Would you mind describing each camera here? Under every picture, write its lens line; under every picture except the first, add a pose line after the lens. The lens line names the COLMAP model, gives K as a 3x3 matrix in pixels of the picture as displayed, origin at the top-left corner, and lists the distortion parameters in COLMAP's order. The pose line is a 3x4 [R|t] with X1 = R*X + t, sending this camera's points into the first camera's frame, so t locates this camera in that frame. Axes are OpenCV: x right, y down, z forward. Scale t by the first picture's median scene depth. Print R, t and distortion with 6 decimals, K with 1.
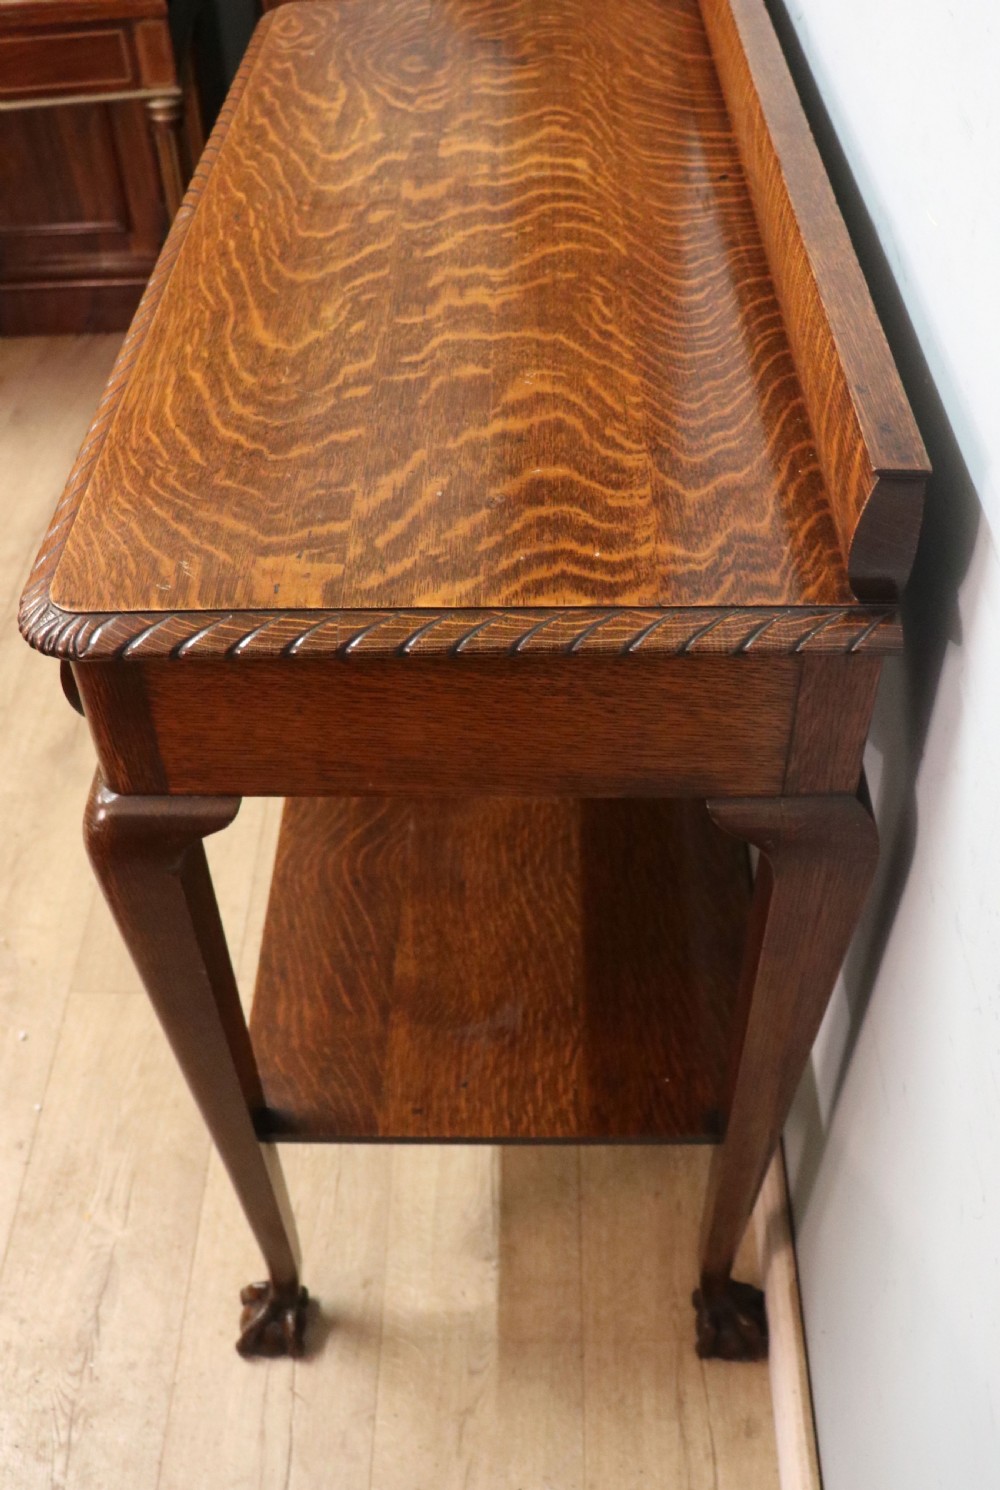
lens RADIAL K [[1489.8, 0, 525.5], [0, 1489.8, 717.4], [0, 0, 1]] dist [-0.144011, 0.000000]
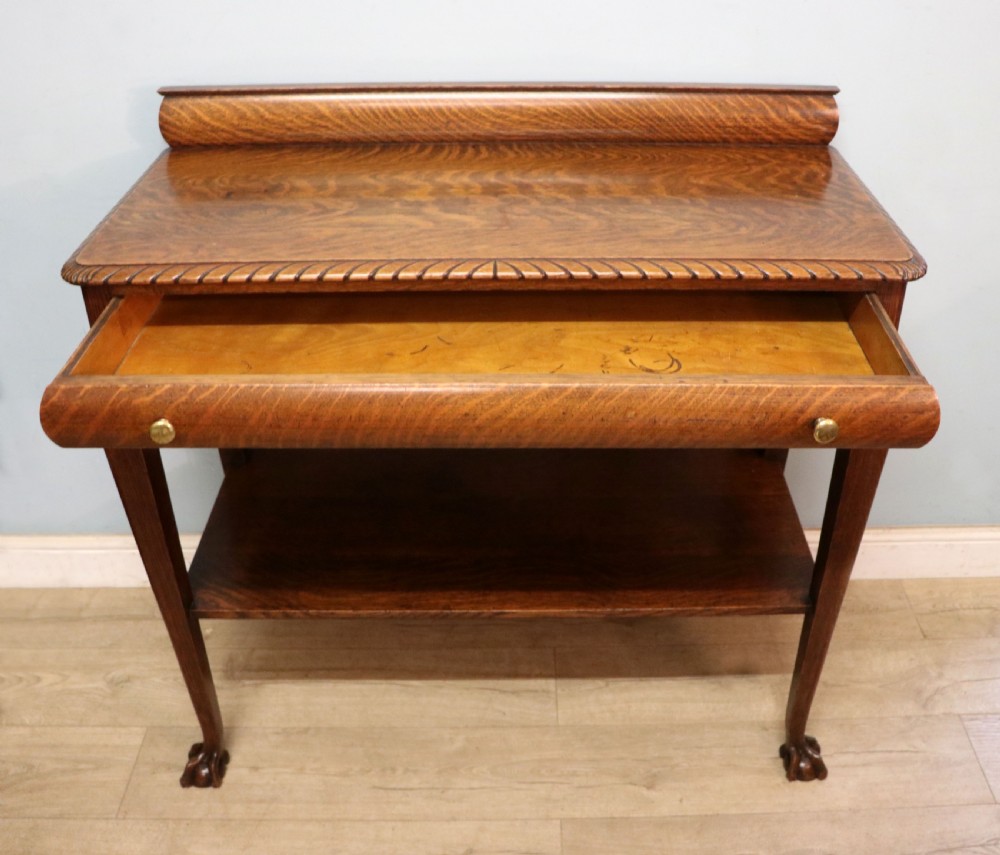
lens RADIAL K [[1075.8, 0, 540.7], [0, 1075.8, 445.7], [0, 0, 1]] dist [-0.133672, 0.000000]
pose [[-0.020112, -0.537992, 0.842710, -1.279357], [0.683685, 0.607605, 0.404216, -0.660908], [-0.729500, 0.584278, 0.355597, 0.709661]]
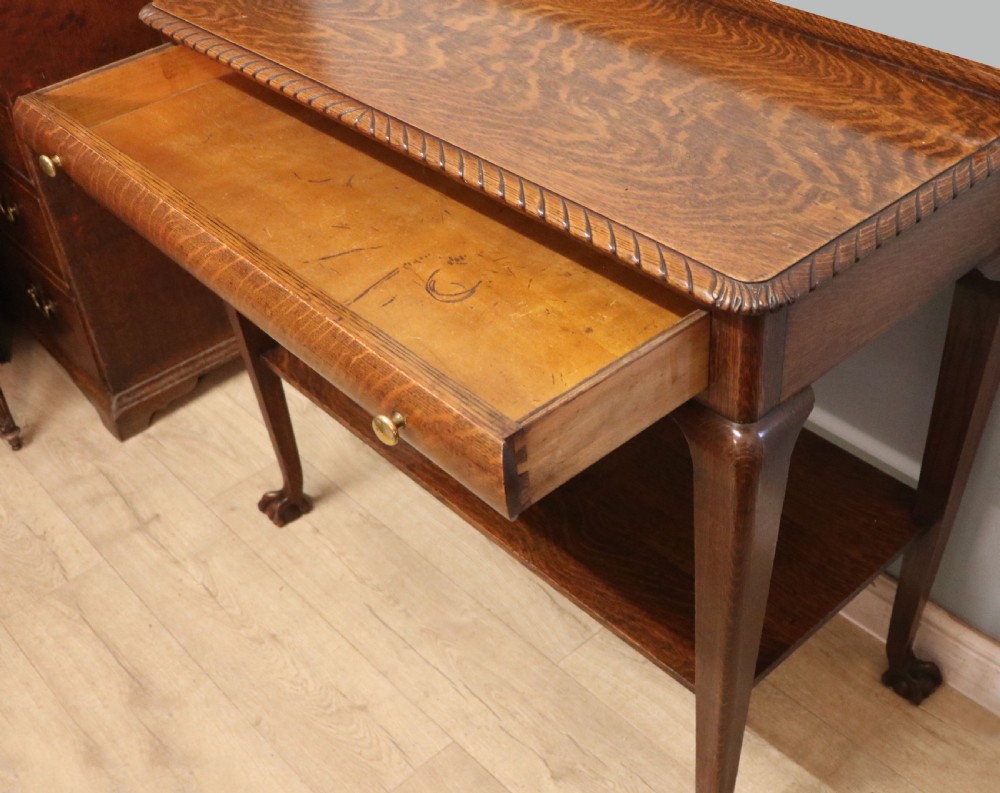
lens RADIAL K [[1178.0, 0, 584.9], [0, 1178.0, 417.7], [0, 0, 1]] dist [-0.144512, 0.000000]
pose [[0.720100, -0.453001, 0.525592, -0.777253], [0.498927, 0.864459, 0.061499, -0.081066], [-0.482211, 0.217947, 0.848511, 0.094859]]
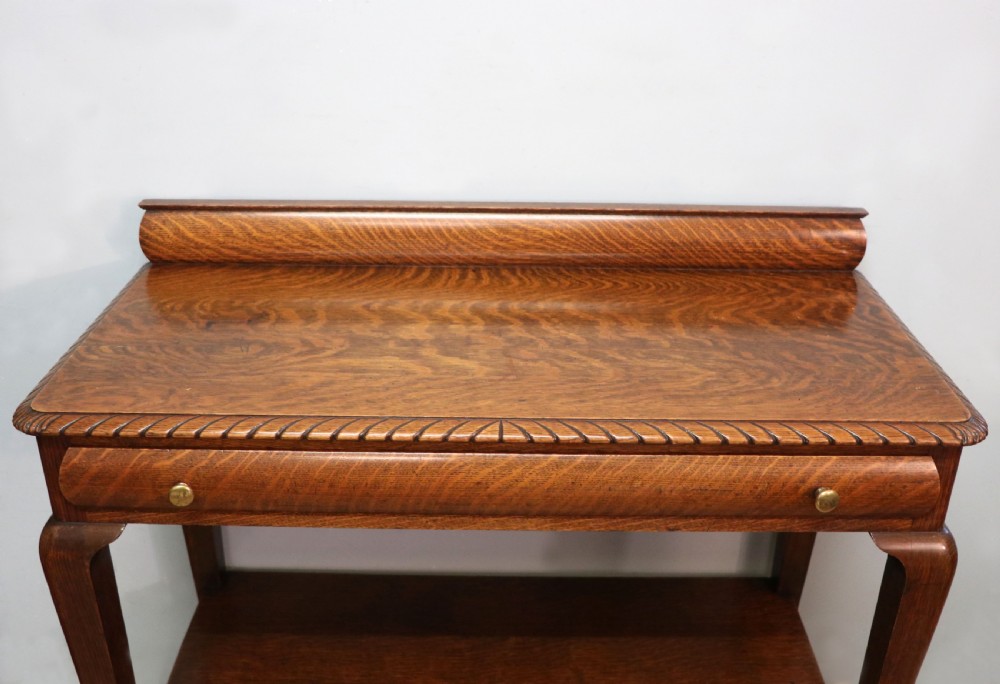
lens RADIAL K [[1023.5, 0, 495.4], [0, 1023.5, 358.6], [0, 0, 1]] dist [-0.078224, 0.000000]
pose [[0.009417, -0.427714, 0.903865, -1.069680], [0.682107, 0.663705, 0.306962, -0.692723], [-0.731192, 0.613642, 0.297997, 0.713264]]
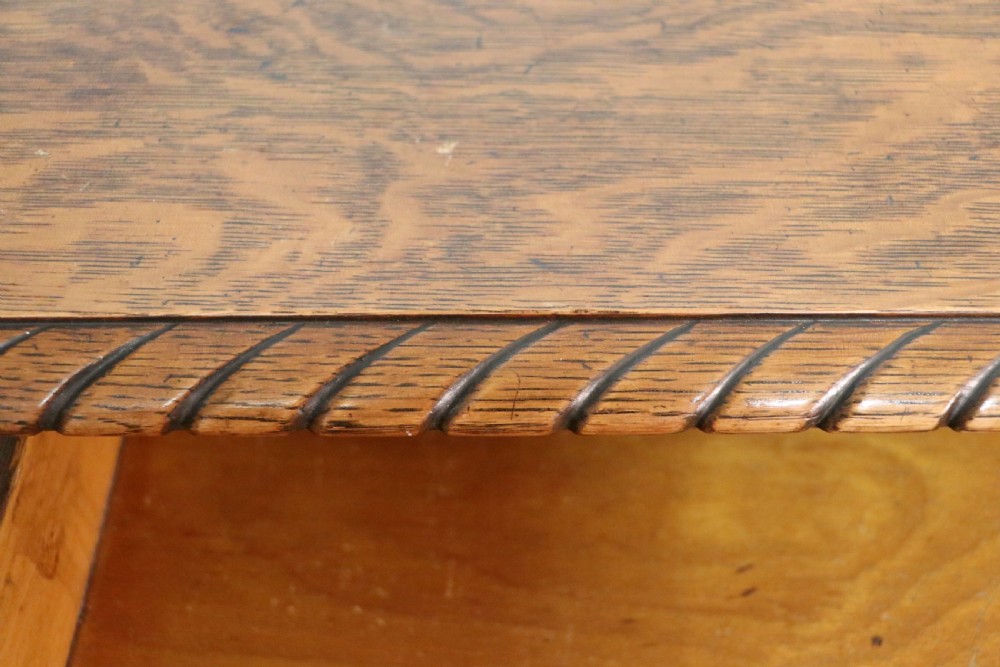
lens RADIAL K [[1177.6, 0, 497.6], [0, 1177.6, 334.5], [0, 0, 1]] dist [-0.029495, 0.000000]
pose [[-0.000485, -0.773275, 0.634070, -0.381979], [0.692569, 0.457128, 0.558016, -0.692024], [-0.721352, 0.439408, 0.535325, 1.118771]]
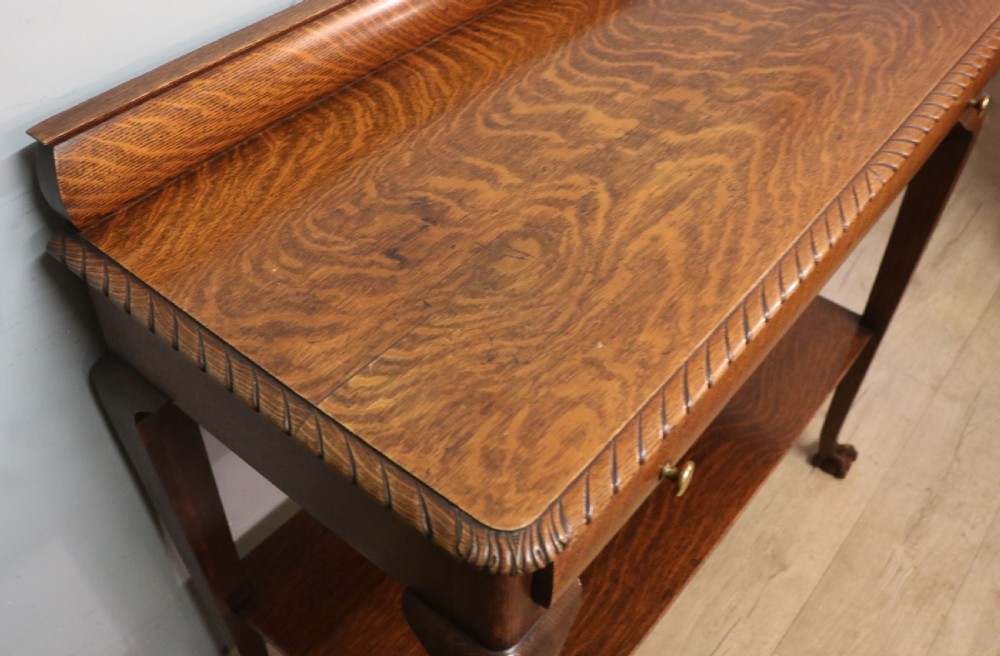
lens RADIAL K [[982.5, 0, 495.0], [0, 982.5, 299.1], [0, 0, 1]] dist [-0.115728, 0.000000]
pose [[-0.778934, -0.427356, 0.458943, -0.400203], [0.419766, 0.188391, 0.887866, -1.145289], [-0.465895, 0.884237, 0.032646, 1.234130]]
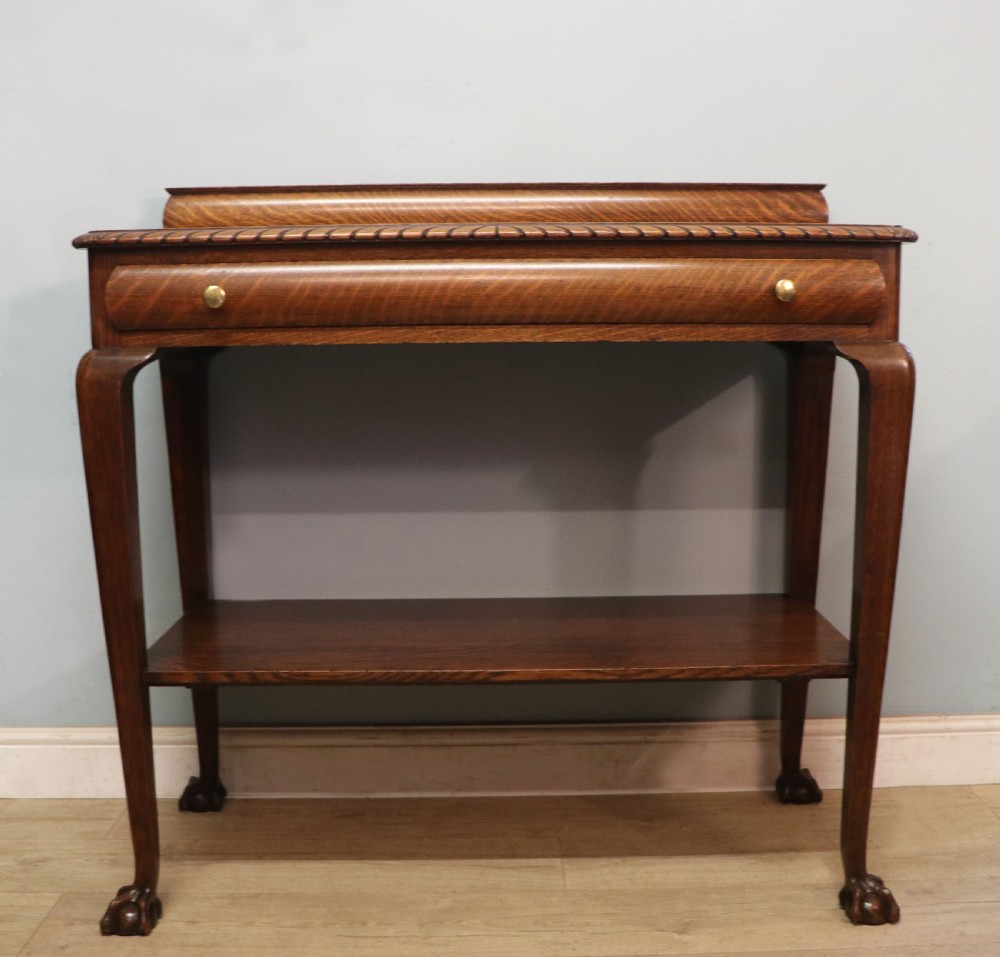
lens RADIAL K [[1303.0, 0, 513.5], [0, 1303.0, 531.0], [0, 0, 1]] dist [-0.131946, 0.000000]
pose [[-0.012514, -0.154006, 0.987991, -1.663359], [0.692177, 0.711731, 0.119710, -0.278365], [-0.721619, 0.685362, 0.097693, 1.105759]]
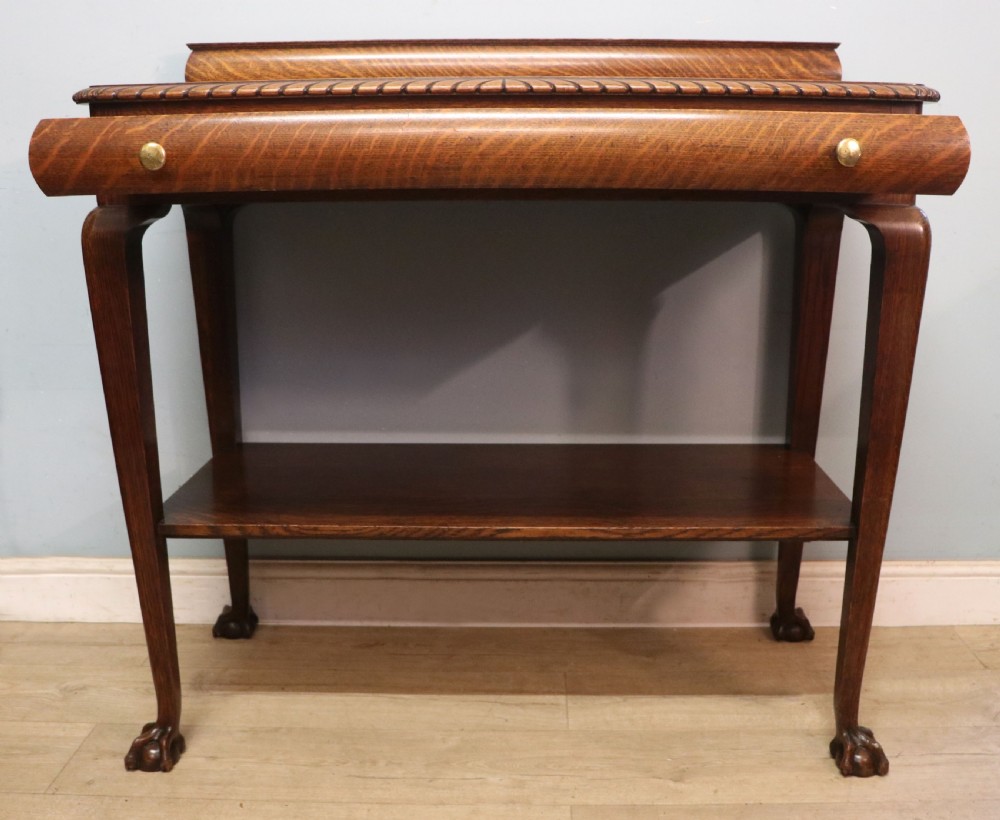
lens RADIAL K [[1085.3, 0, 515.4], [0, 1085.3, 467.8], [0, 0, 1]] dist [-0.129917, 0.000000]
pose [[0.018468, -0.261526, 0.965020, -1.413734], [0.687395, 0.704212, 0.177691, -0.262204], [-0.726049, 0.660068, 0.192777, 1.073726]]
